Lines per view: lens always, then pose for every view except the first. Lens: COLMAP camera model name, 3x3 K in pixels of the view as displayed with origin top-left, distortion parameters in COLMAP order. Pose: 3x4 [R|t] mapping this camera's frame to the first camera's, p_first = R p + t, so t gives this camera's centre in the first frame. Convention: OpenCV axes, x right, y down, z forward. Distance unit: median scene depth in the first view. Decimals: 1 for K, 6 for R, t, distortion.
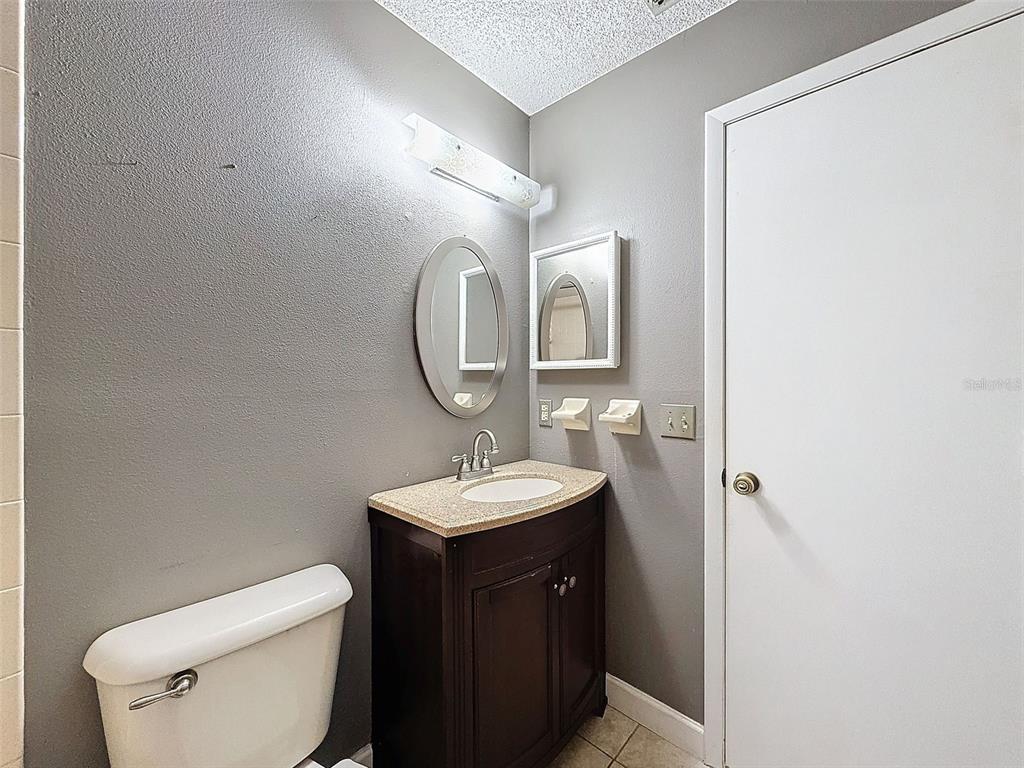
lens RADIAL K [[417.7, 0, 512.5], [0, 417.7, 384.2], [0, 0, 1]] dist [0.033948, 0.000119]
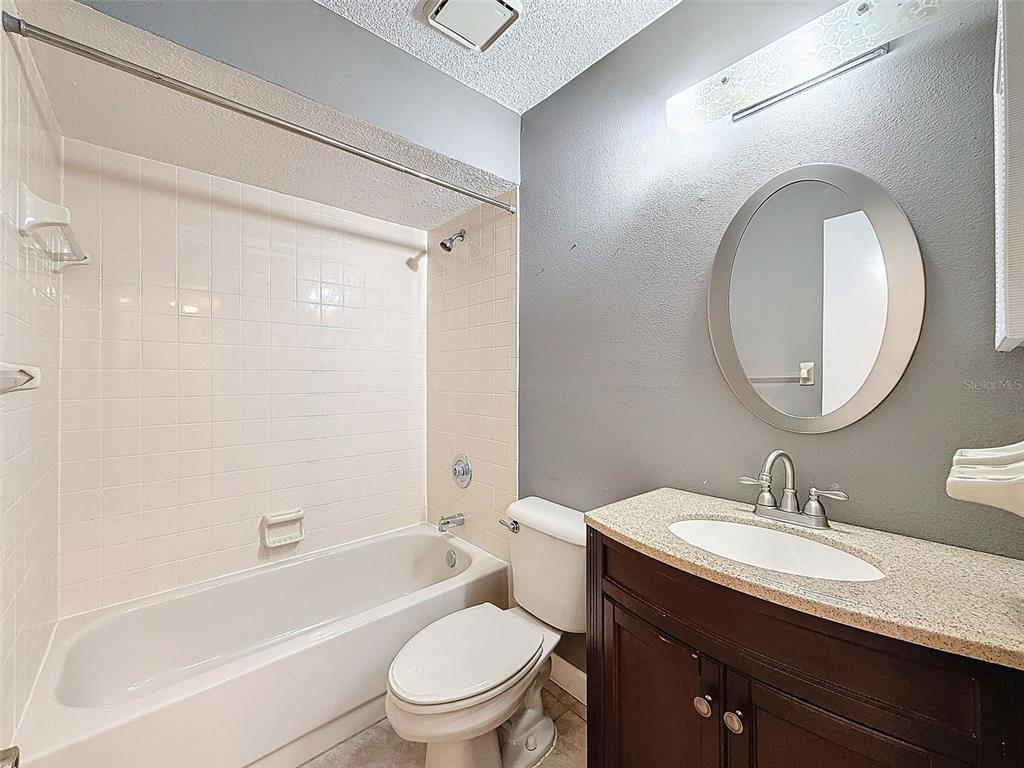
lens RADIAL K [[417.7, 0, 512.6], [0, 417.7, 377.0], [0, 0, 1]] dist [0.033948, 0.000119]
pose [[-0.099243, -0.004783, -0.995052, 0.655708], [-0.010348, 0.999939, -0.003775, -0.001184], [0.995009, 0.009923, -0.099287, 0.645174]]
